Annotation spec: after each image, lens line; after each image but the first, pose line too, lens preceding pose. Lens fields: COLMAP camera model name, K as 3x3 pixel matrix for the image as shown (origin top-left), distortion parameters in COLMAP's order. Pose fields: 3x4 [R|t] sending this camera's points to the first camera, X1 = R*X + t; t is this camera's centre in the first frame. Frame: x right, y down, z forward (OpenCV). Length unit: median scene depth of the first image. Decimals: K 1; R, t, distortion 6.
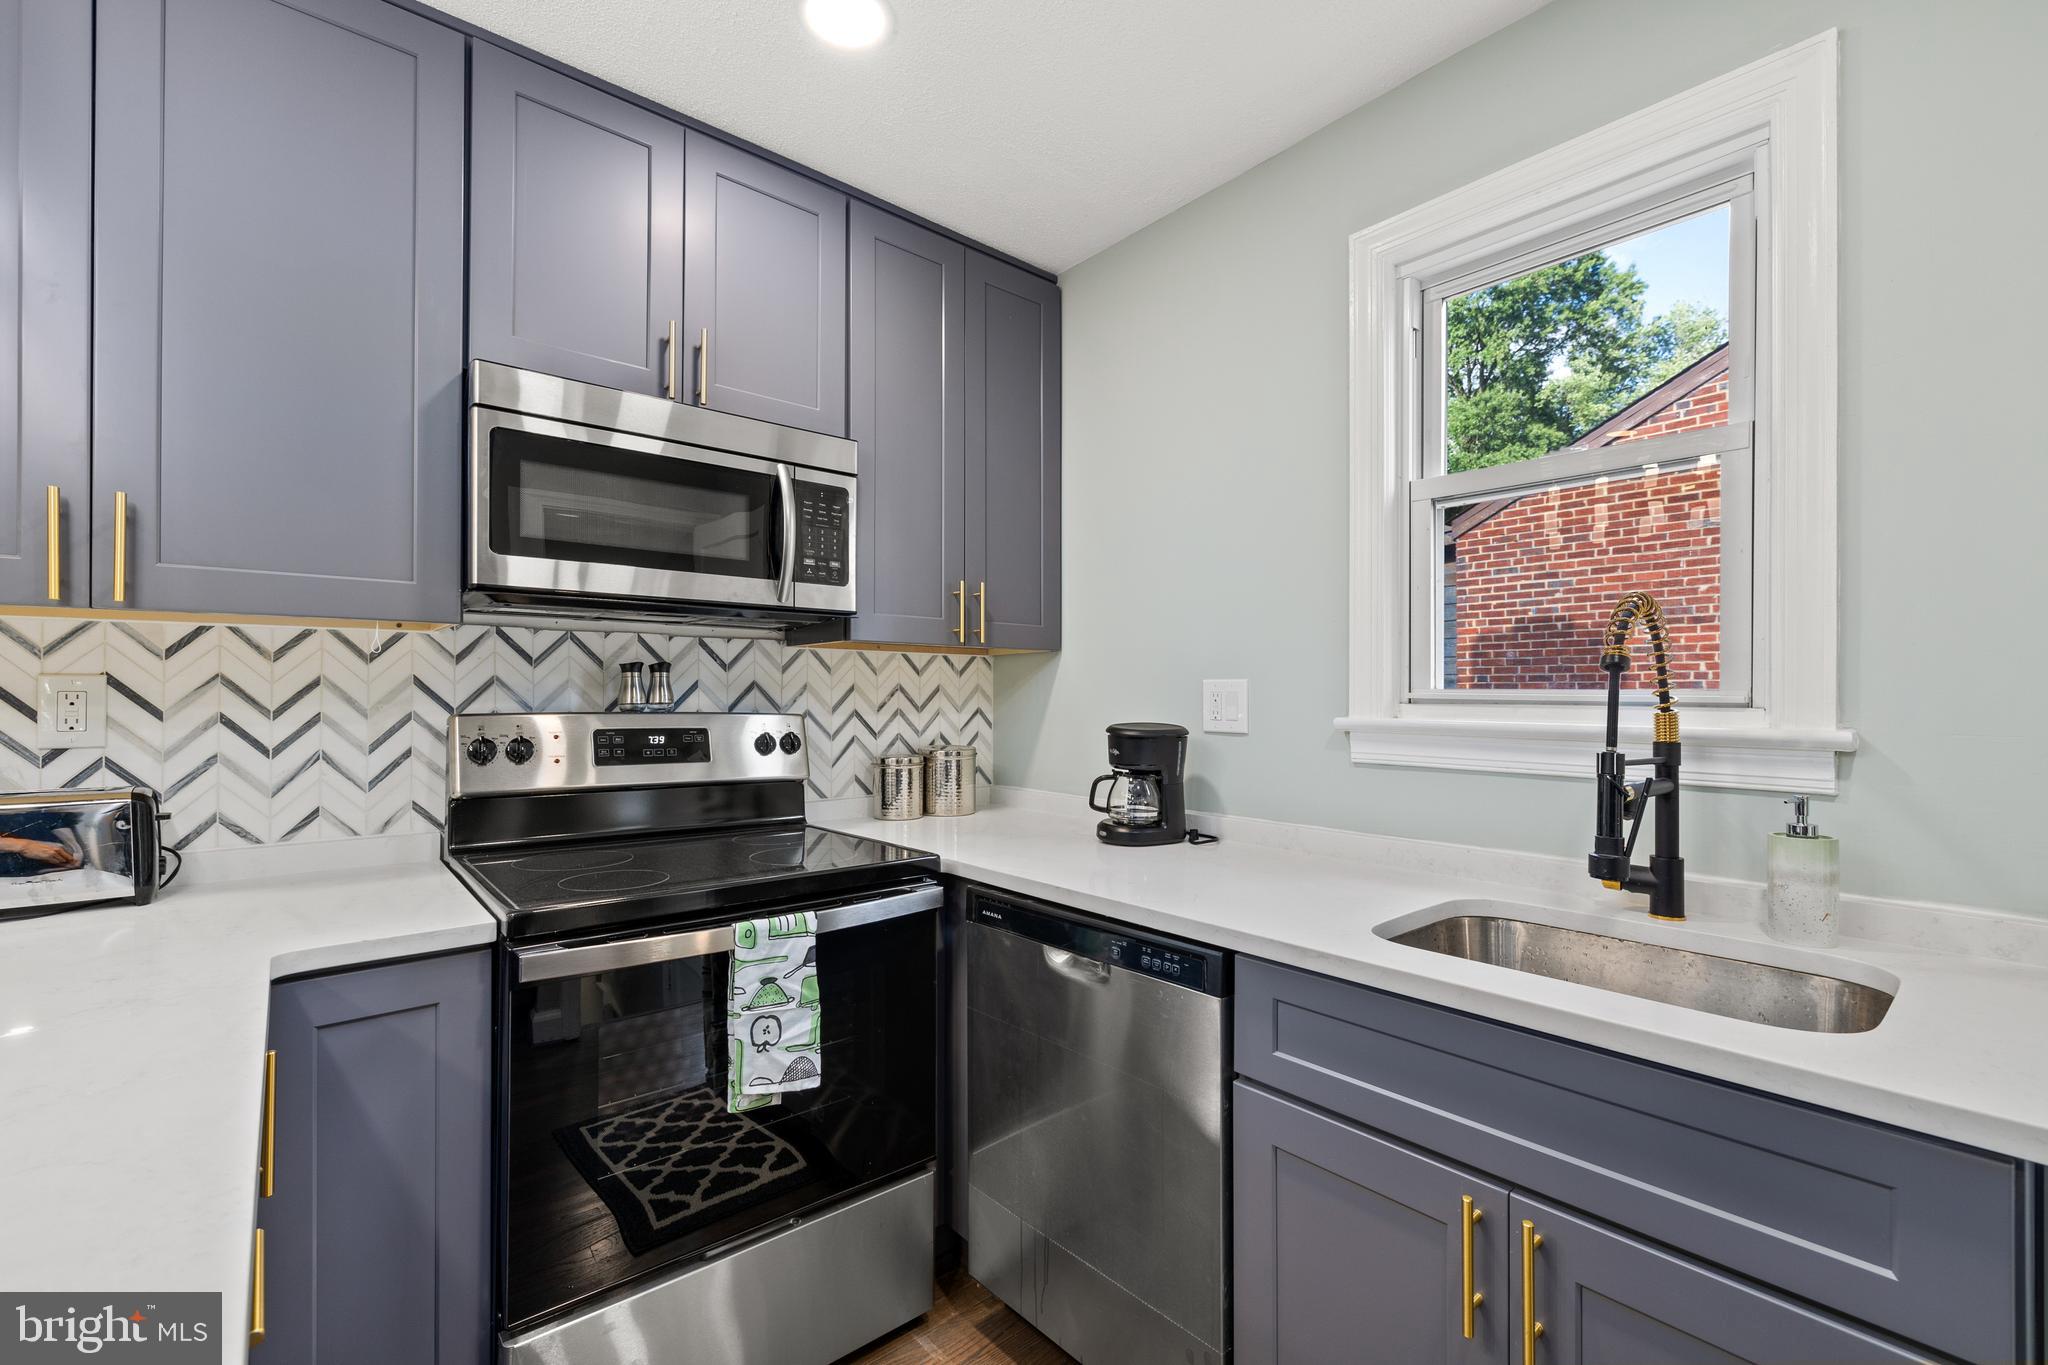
lens RADIAL K [[868.7, 0, 1016.1], [0, 868.7, 689.1], [0, 0, 1]] dist [0.001307, -0.000298]
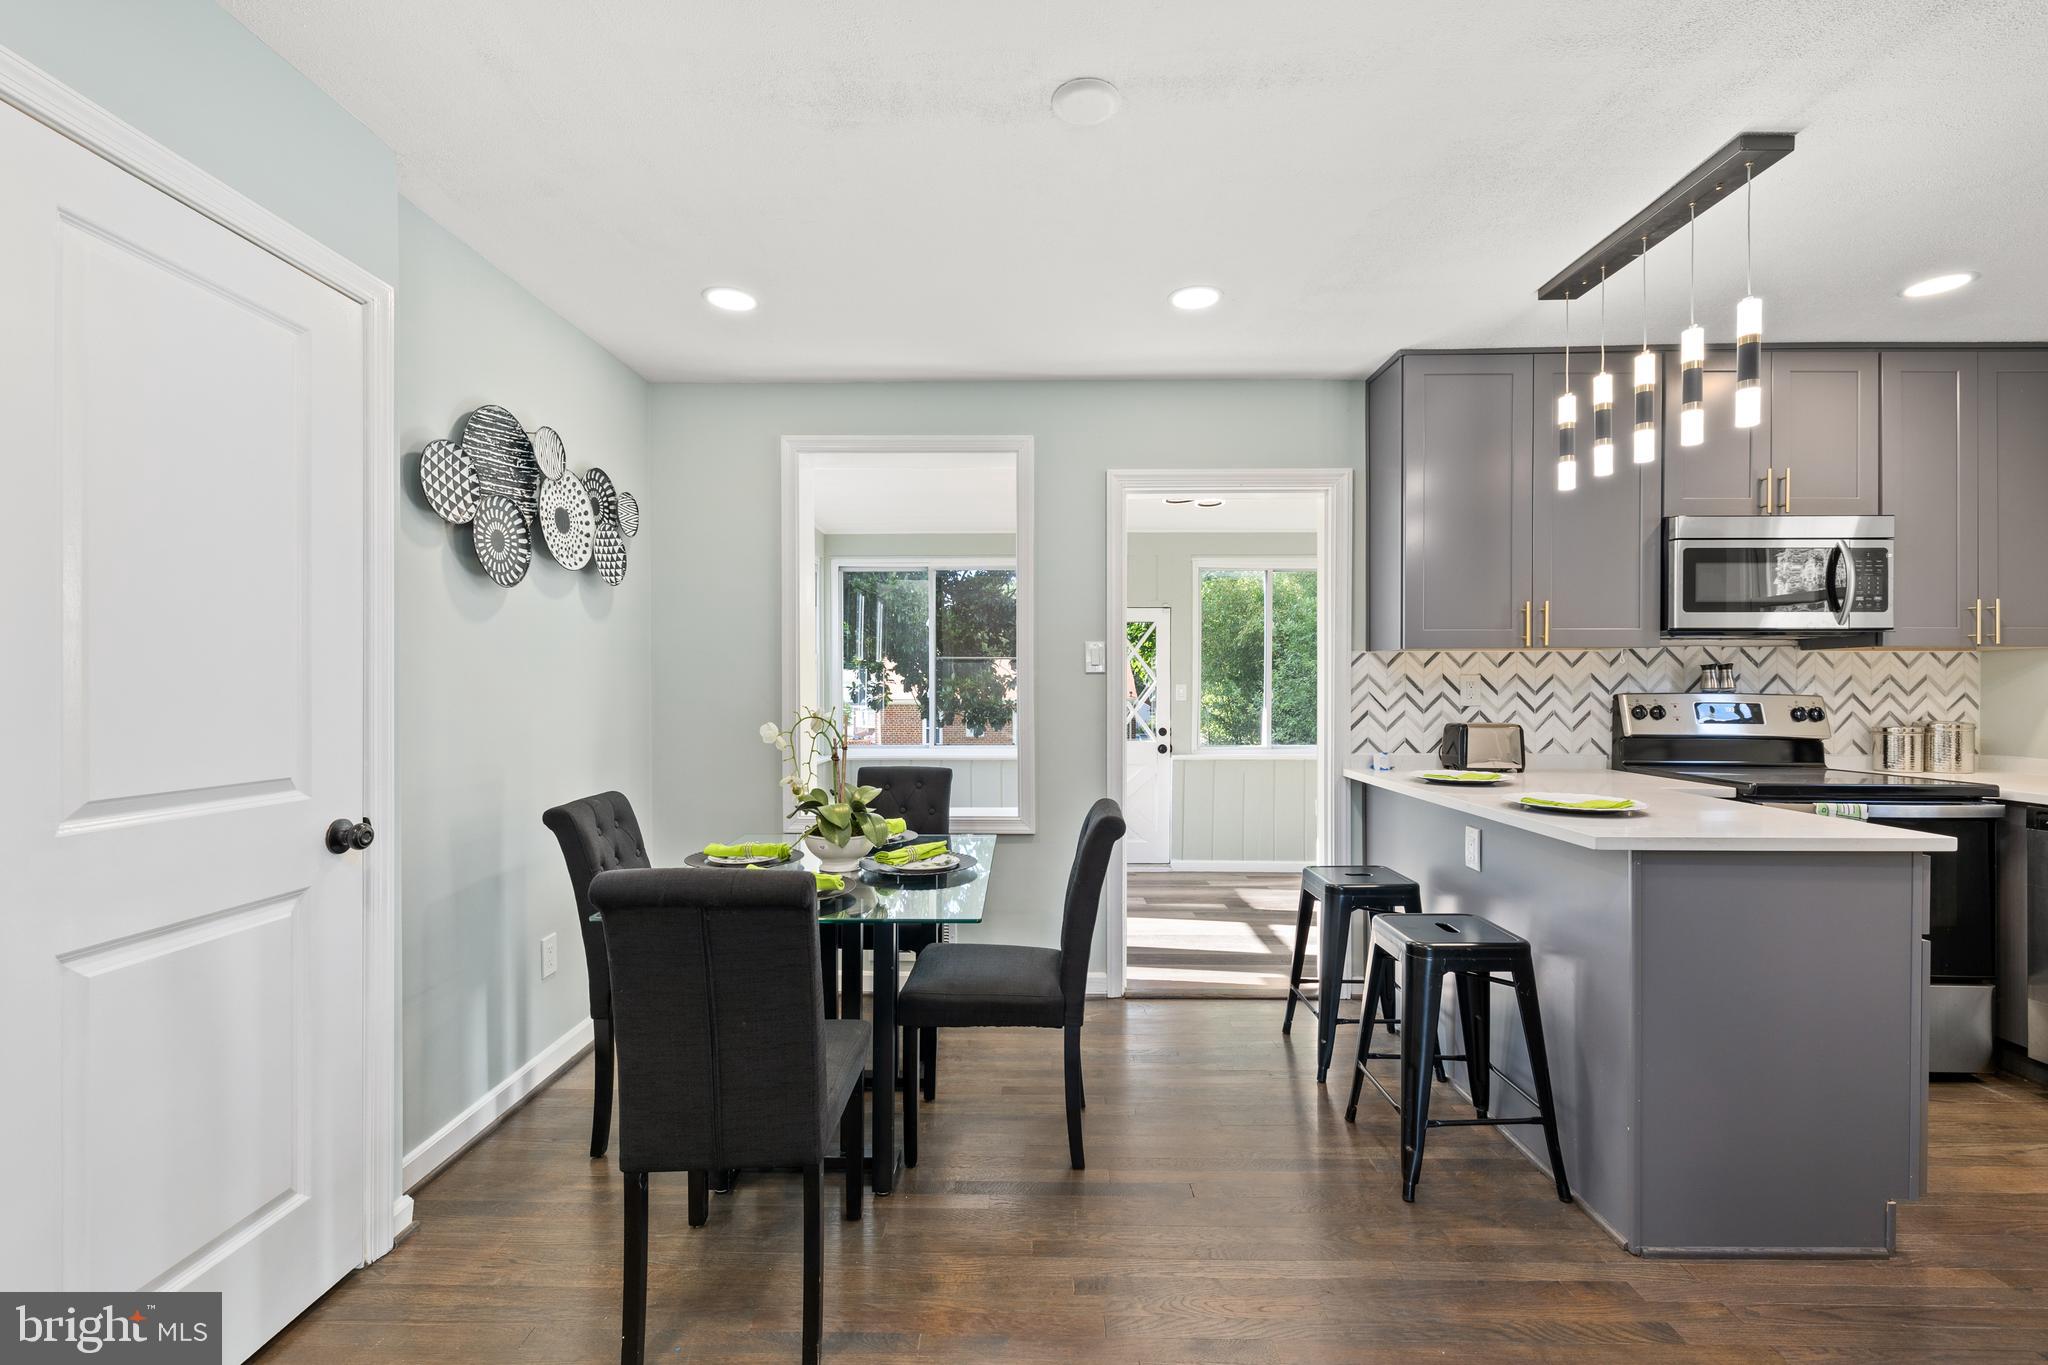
lens RADIAL K [[868.7, 0, 1016.1], [0, 868.7, 689.1], [0, 0, 1]] dist [0.001307, -0.000298]
pose [[0.753758, 0.000578, -0.657151, -0.355785], [0.006528, 0.999944, 0.008368, -0.004623], [0.657119, -0.010597, 0.753712, -1.209614]]
